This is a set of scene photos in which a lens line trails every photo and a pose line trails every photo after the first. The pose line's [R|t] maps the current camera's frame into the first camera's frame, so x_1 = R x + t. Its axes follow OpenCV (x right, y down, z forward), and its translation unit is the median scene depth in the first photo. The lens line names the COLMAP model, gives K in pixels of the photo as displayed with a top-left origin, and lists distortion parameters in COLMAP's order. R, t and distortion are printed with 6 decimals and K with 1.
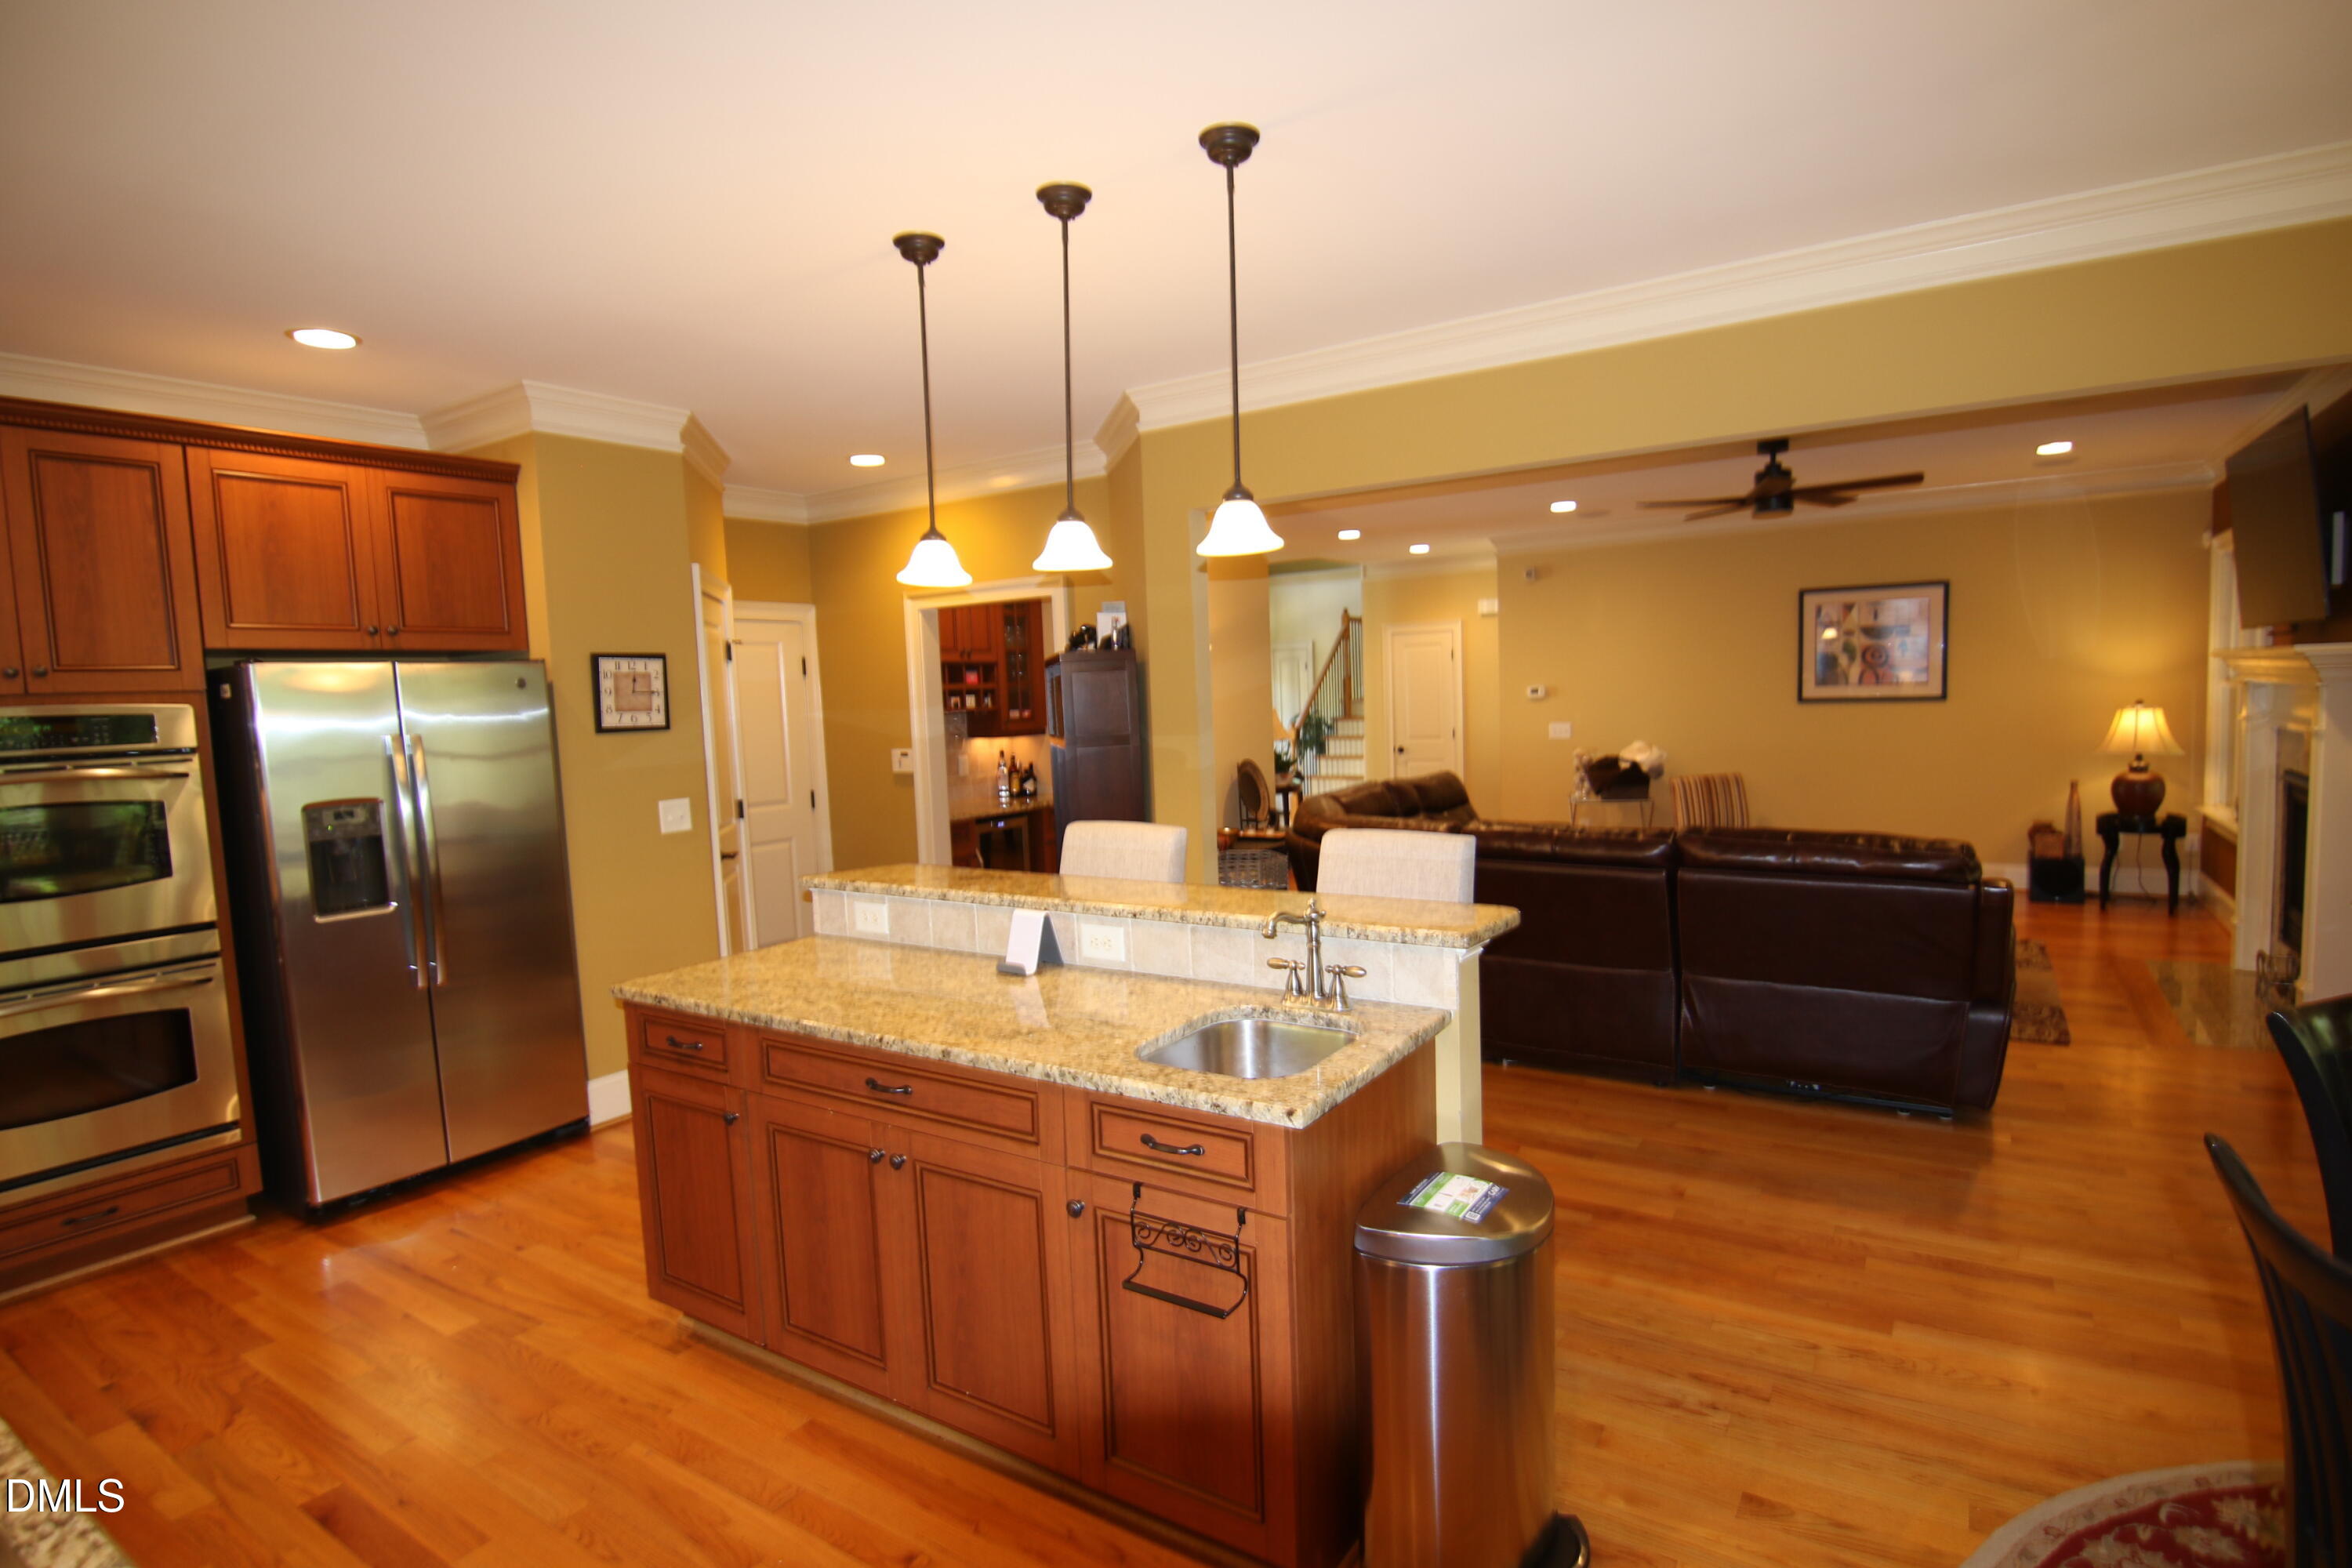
lens RADIAL K [[1187.1, 0, 1194.7], [0, 1187.1, 792.2], [0, 0, 1]] dist [-0.009253, -0.009140]
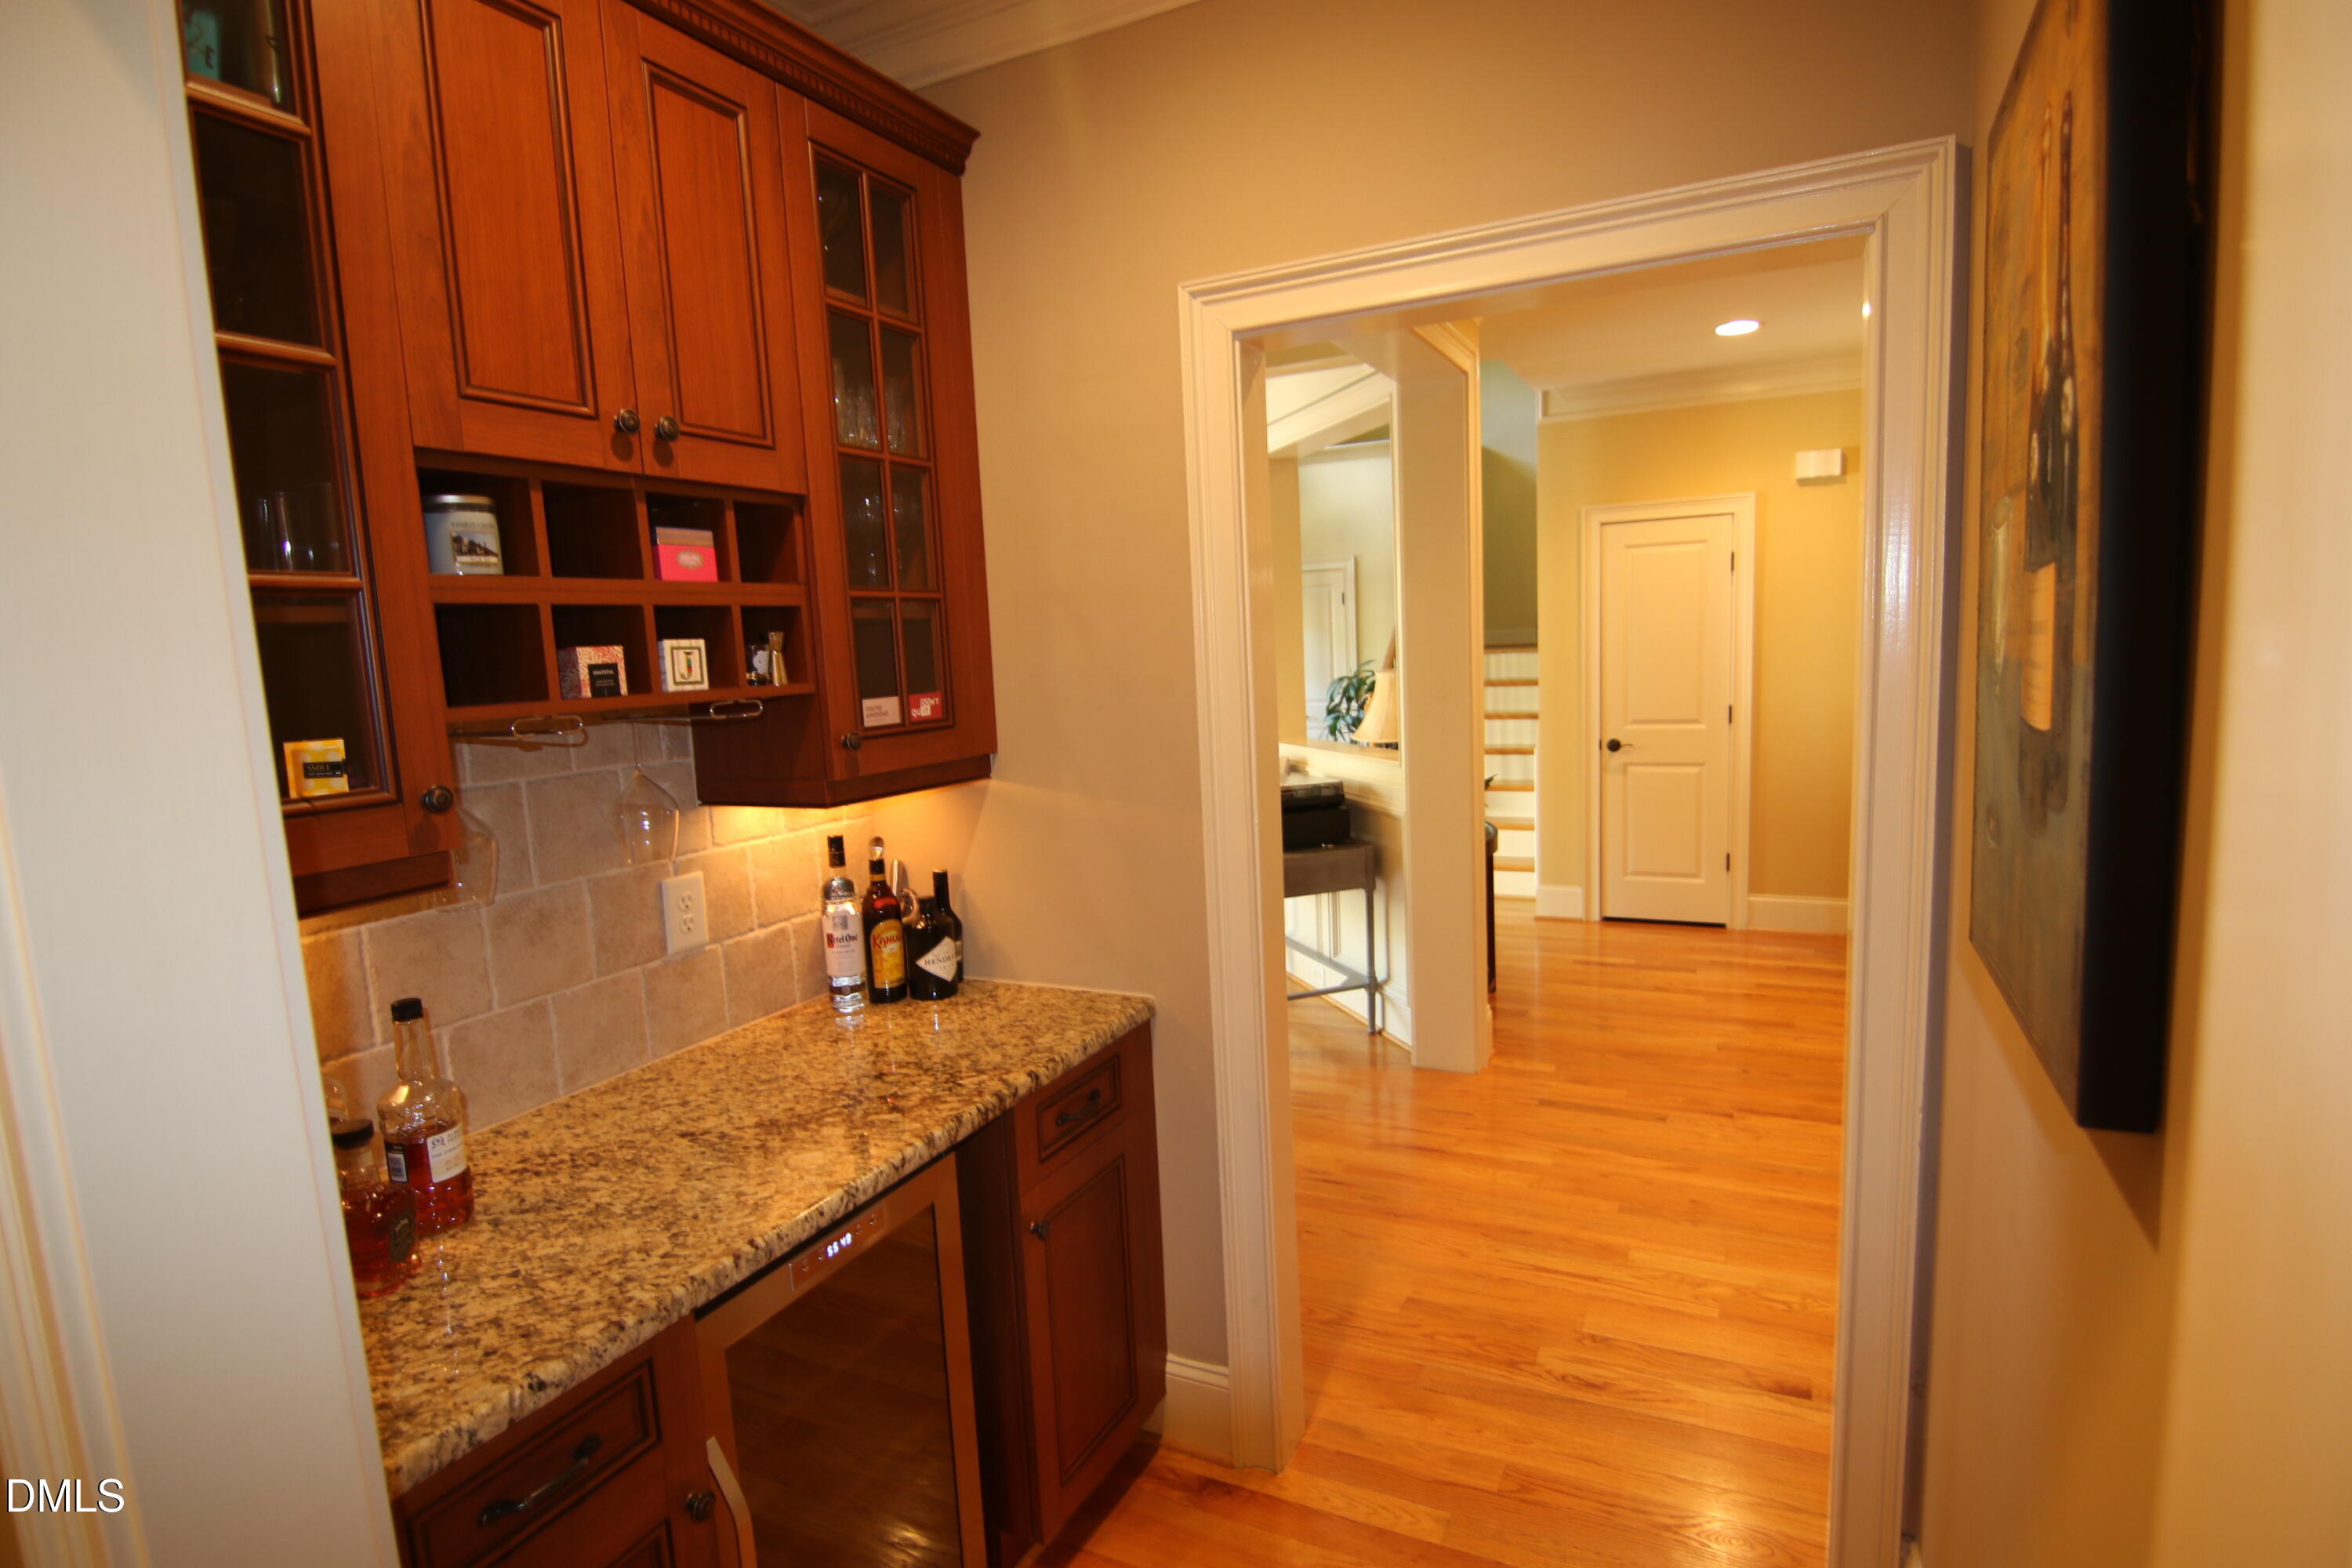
lens RADIAL K [[1187.1, 0, 1178.4], [0, 1187.1, 793.6], [0, 0, 1]] dist [-0.009253, -0.009140]
pose [[0.994329, -0.019474, 0.104545, -0.190752], [0.015295, 0.999057, 0.040623, -0.095260], [-0.105238, -0.038794, 0.993690, 1.222885]]
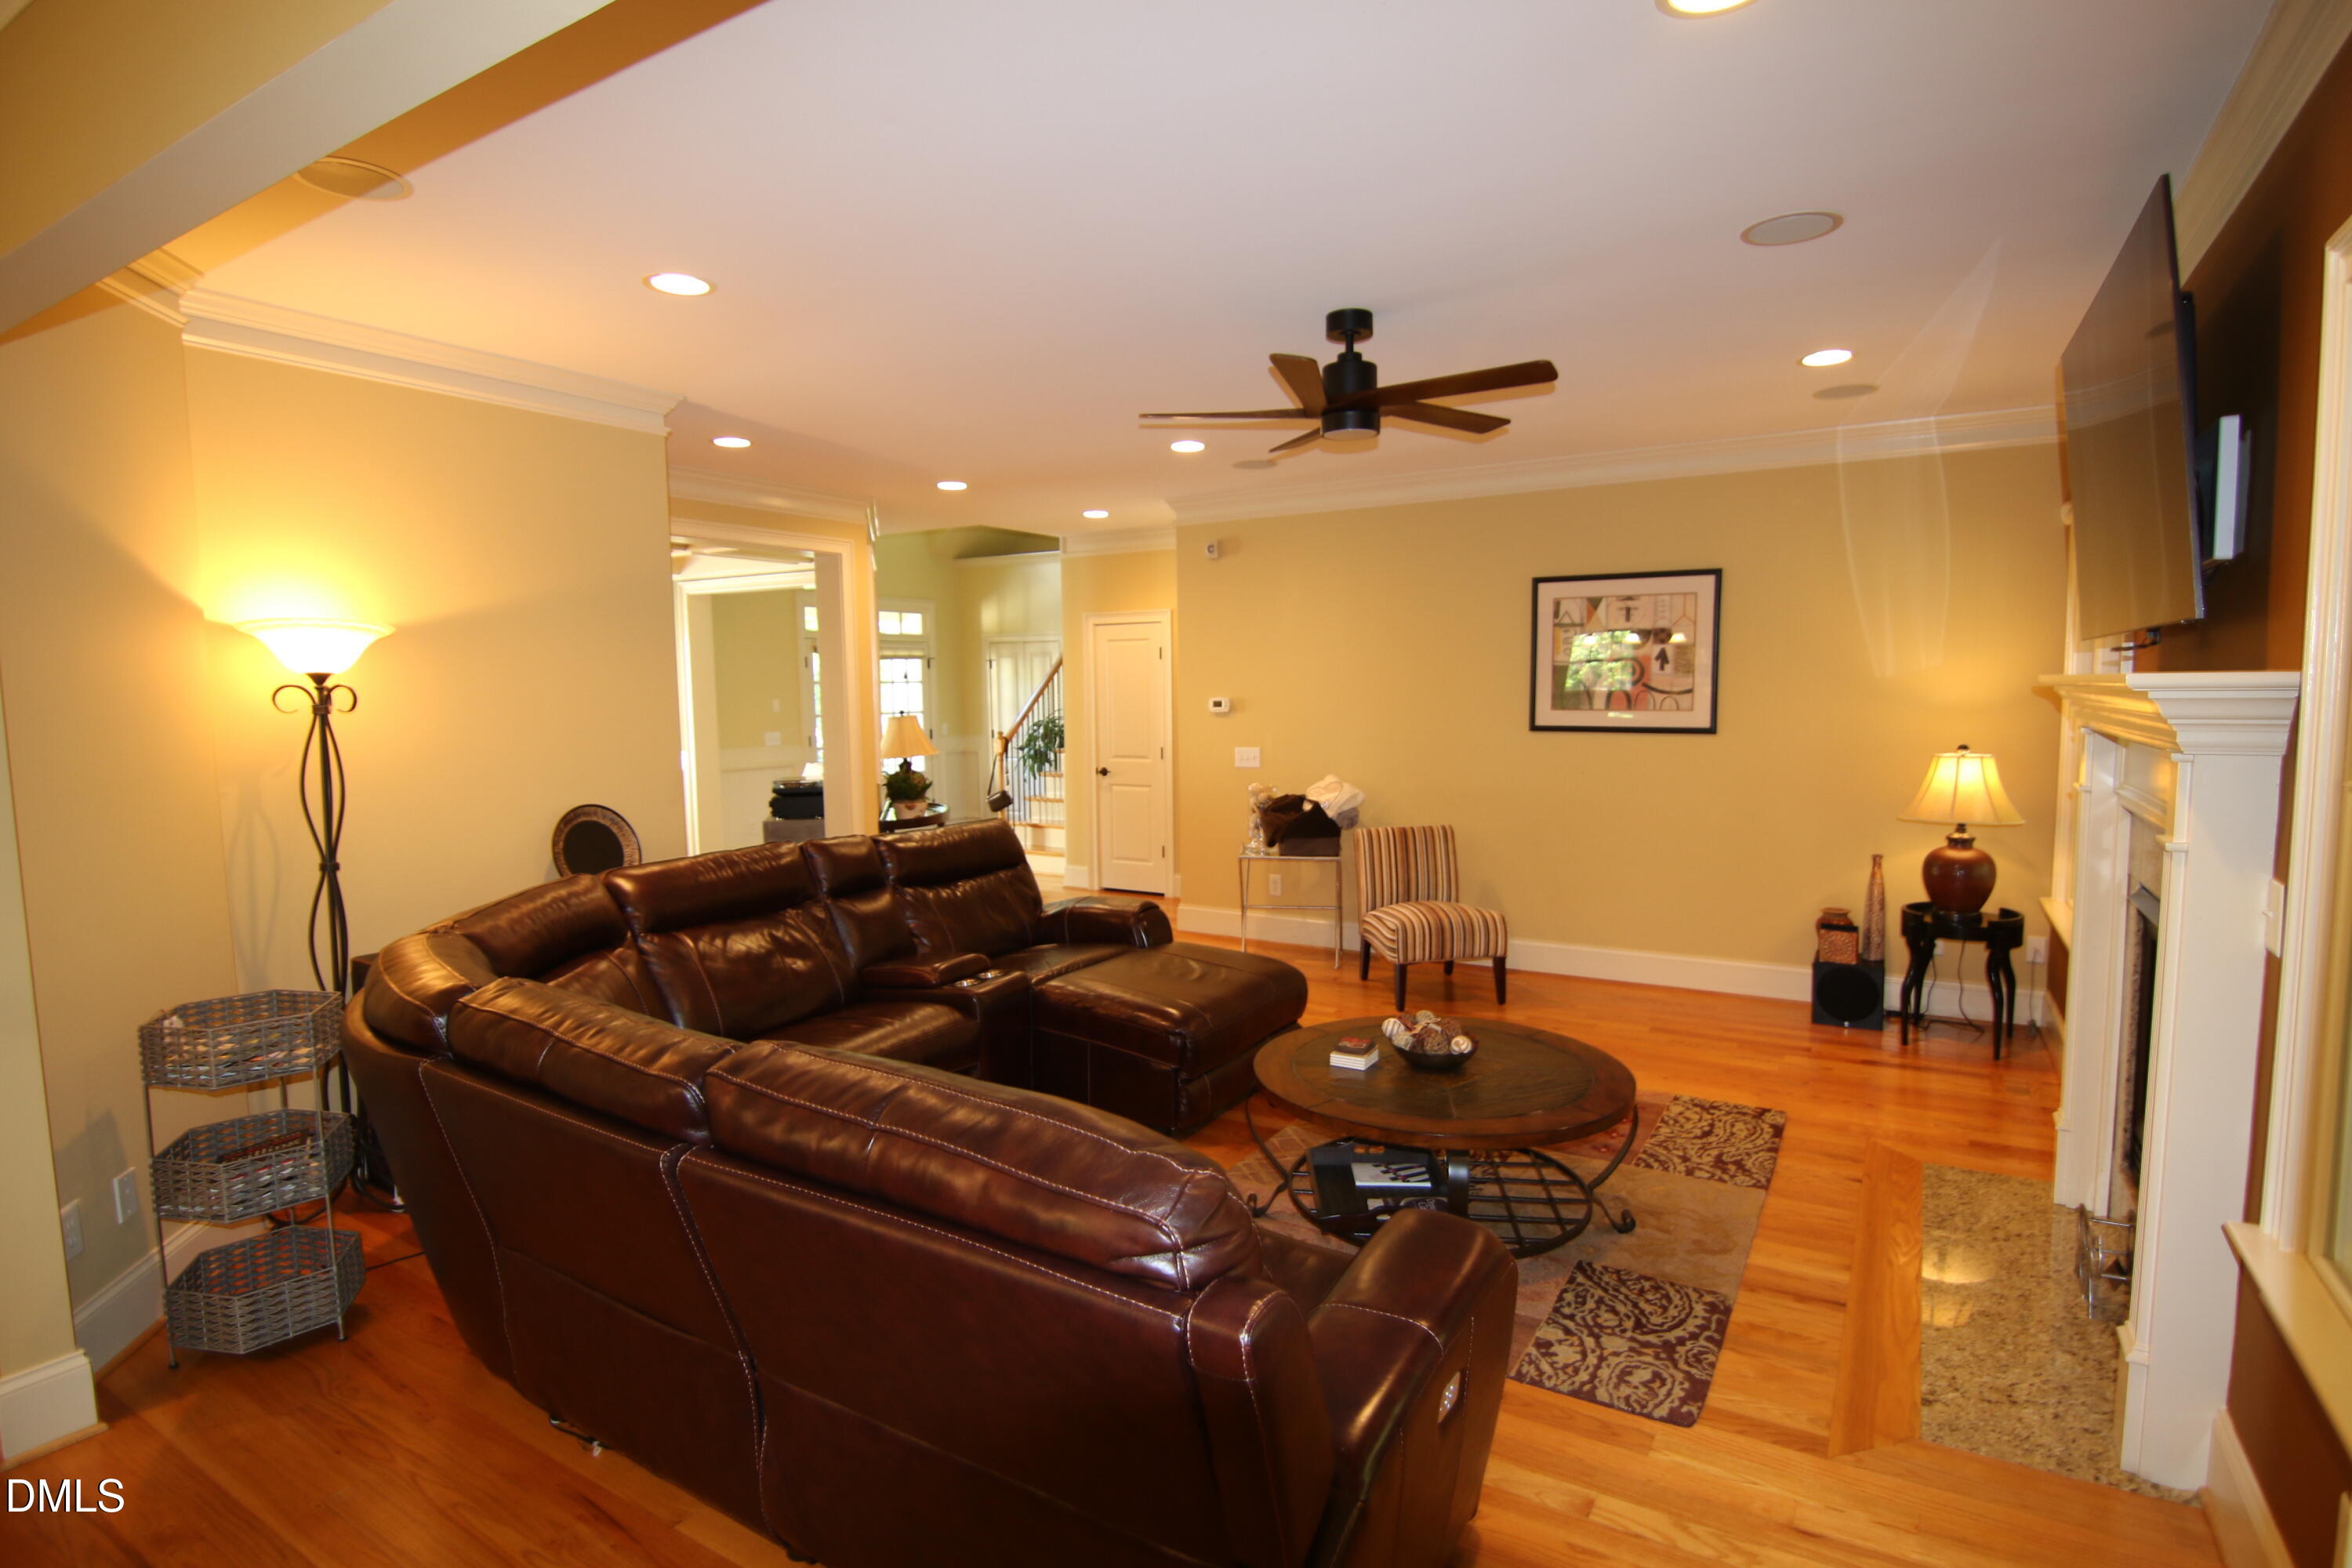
lens RADIAL K [[1187.1, 0, 1191.0], [0, 1187.1, 807.9], [0, 0, 1]] dist [-0.009253, -0.009140]
pose [[0.999310, 0.023461, 0.028789, 0.520608], [-0.023986, 0.999549, 0.018041, -0.067171], [-0.028353, -0.018719, 0.999423, 0.502282]]
